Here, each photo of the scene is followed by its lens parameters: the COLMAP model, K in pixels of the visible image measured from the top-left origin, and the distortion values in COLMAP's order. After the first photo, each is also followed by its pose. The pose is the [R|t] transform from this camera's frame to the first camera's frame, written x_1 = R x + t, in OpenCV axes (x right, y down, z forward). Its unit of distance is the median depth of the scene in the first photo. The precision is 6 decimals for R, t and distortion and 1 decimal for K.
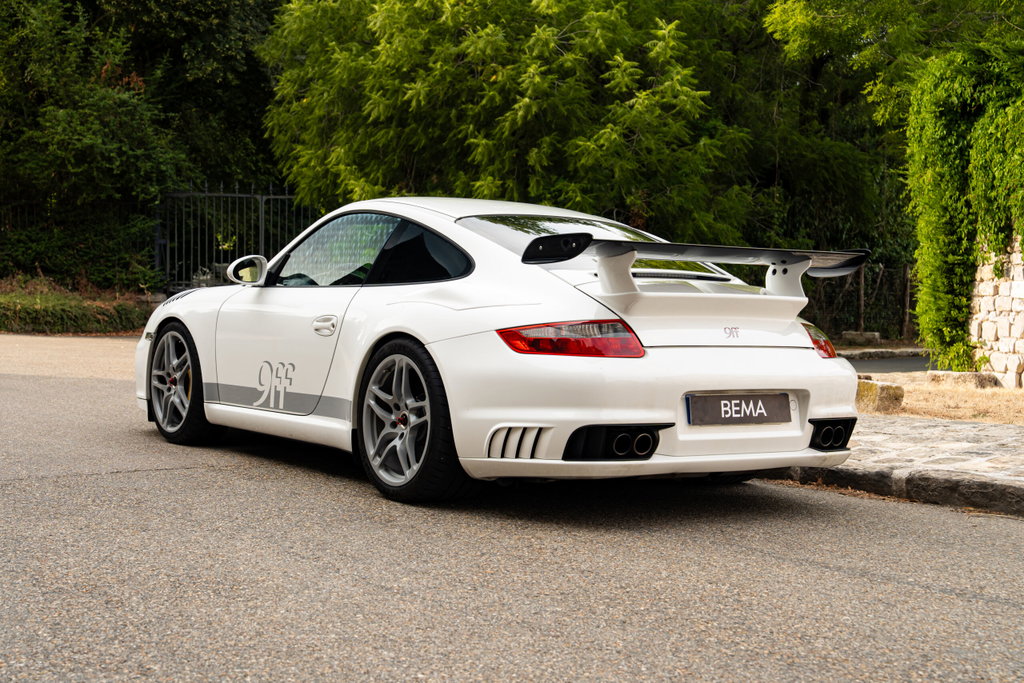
lens RADIAL K [[1644.3, 0, 512.0], [0, 1644.3, 341.5], [0, 0, 1]] dist [-0.003369, -0.021616]
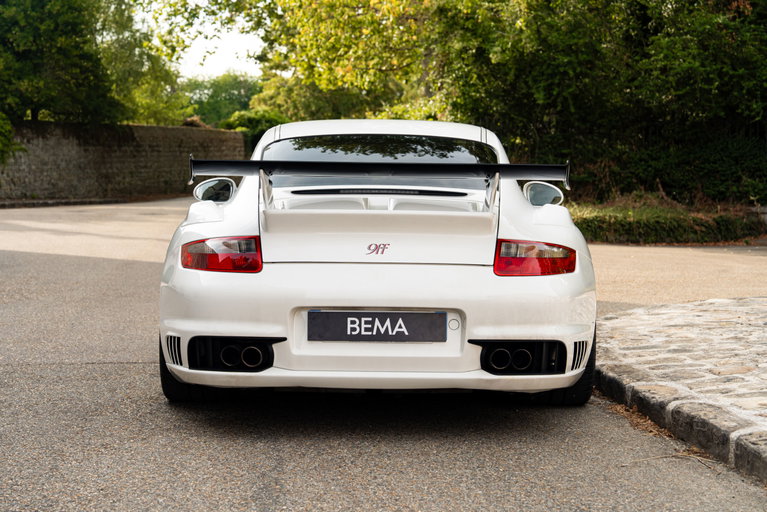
lens RADIAL K [[1543.7, 0, 383.5], [0, 1543.7, 256.0], [0, 0, 1]] dist [-0.018208, 0.256501]
pose [[0.790013, 0.003728, -0.613079, 0.637960], [-0.000568, 0.999986, 0.005349, -0.005864], [0.613090, -0.003878, 0.790003, 0.237653]]
